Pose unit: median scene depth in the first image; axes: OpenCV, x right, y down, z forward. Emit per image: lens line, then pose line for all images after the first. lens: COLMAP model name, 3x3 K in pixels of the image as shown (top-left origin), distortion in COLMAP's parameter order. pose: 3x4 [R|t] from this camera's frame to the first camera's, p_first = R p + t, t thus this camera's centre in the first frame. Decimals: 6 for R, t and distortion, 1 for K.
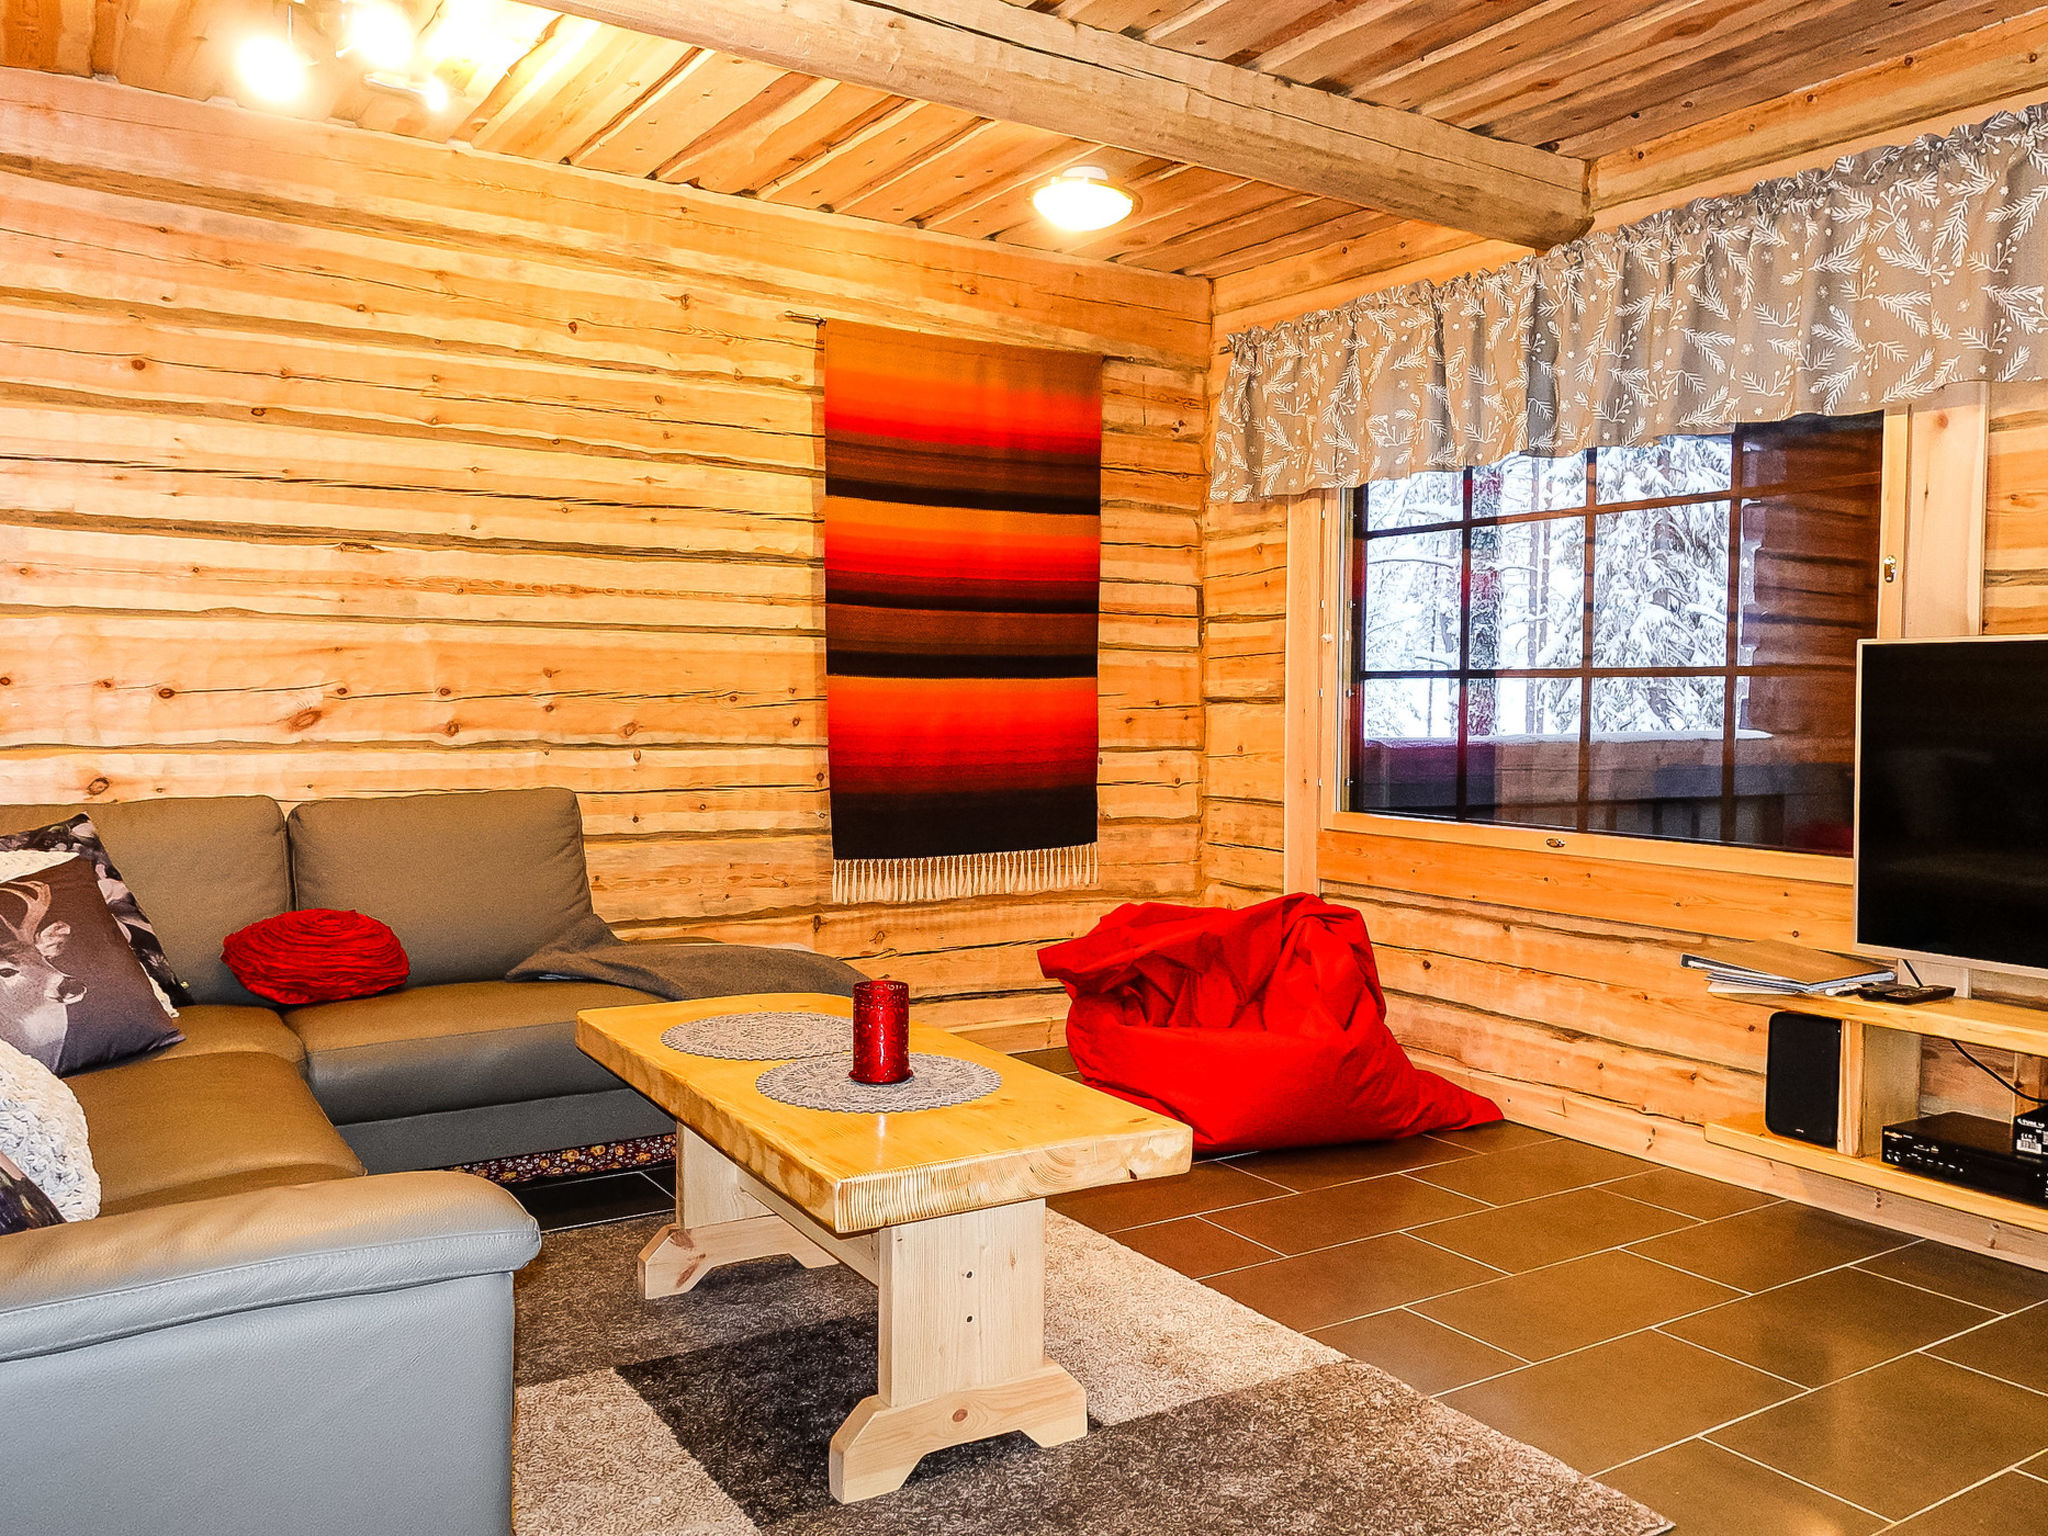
lens RADIAL K [[1600.9, 0, 1021.0], [0, 1600.9, 742.4], [0, 0, 1]] dist [0.008255, 0.000657]
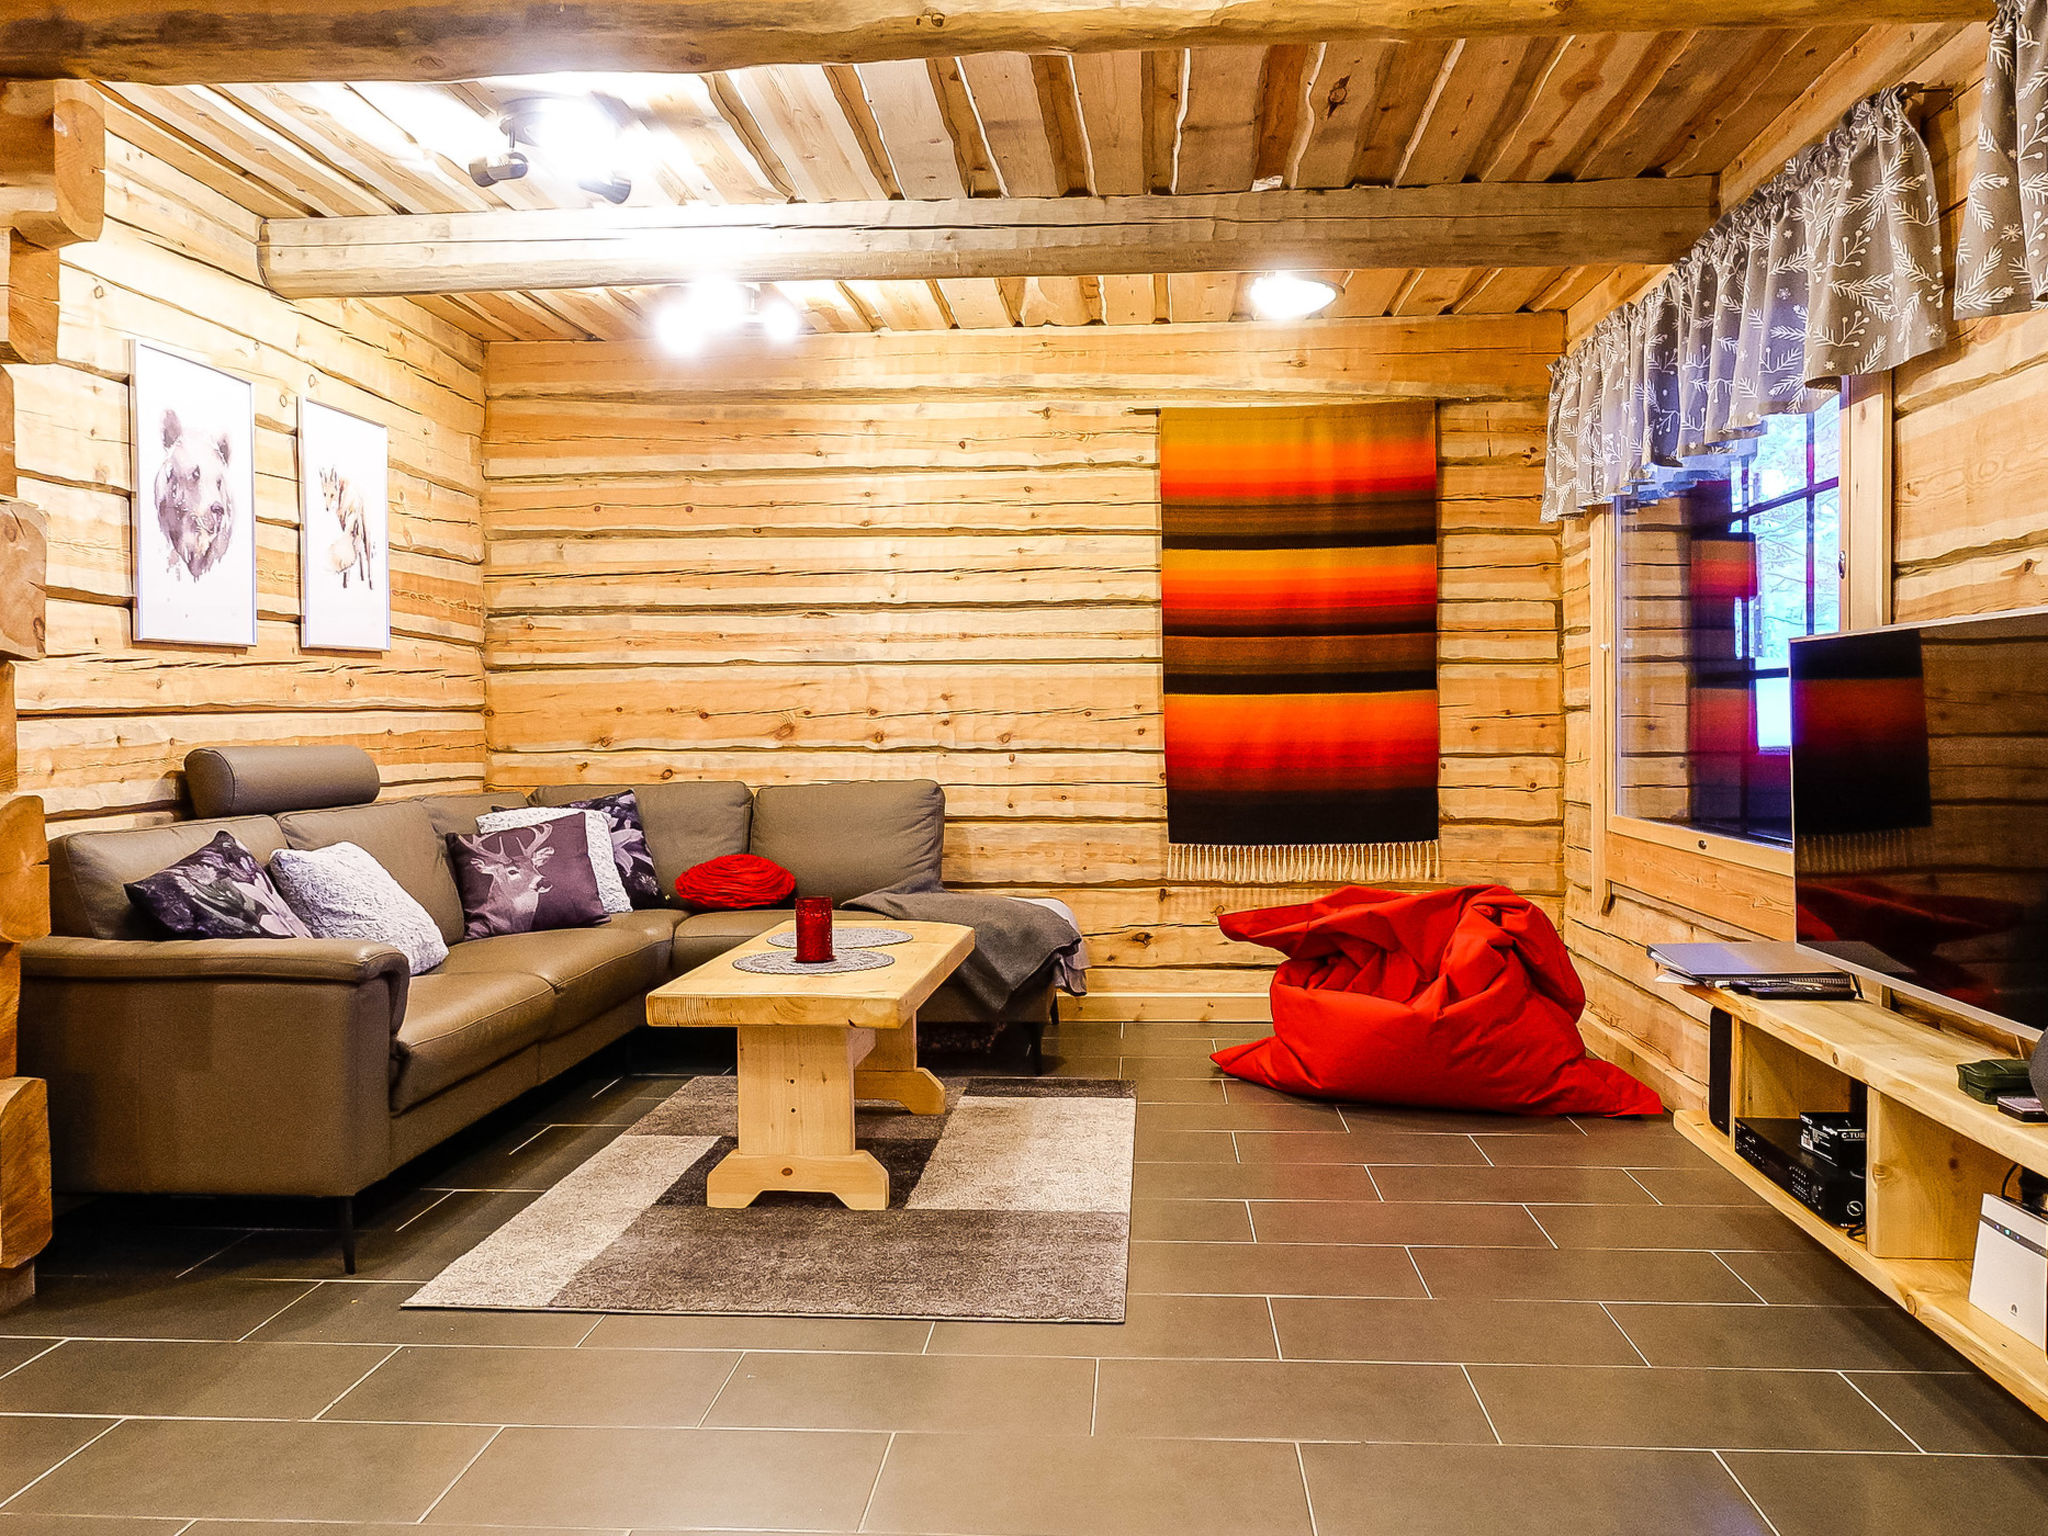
lens RADIAL K [[1598.9, 0, 1035.4], [0, 1598.9, 718.2], [0, 0, 1]] dist [-0.004347, 0.002634]
pose [[0.809264, -0.013001, -0.587301, 0.533135], [-0.003468, 0.999632, -0.026909, 0.010609], [0.587435, 0.023813, 0.808921, -0.060312]]
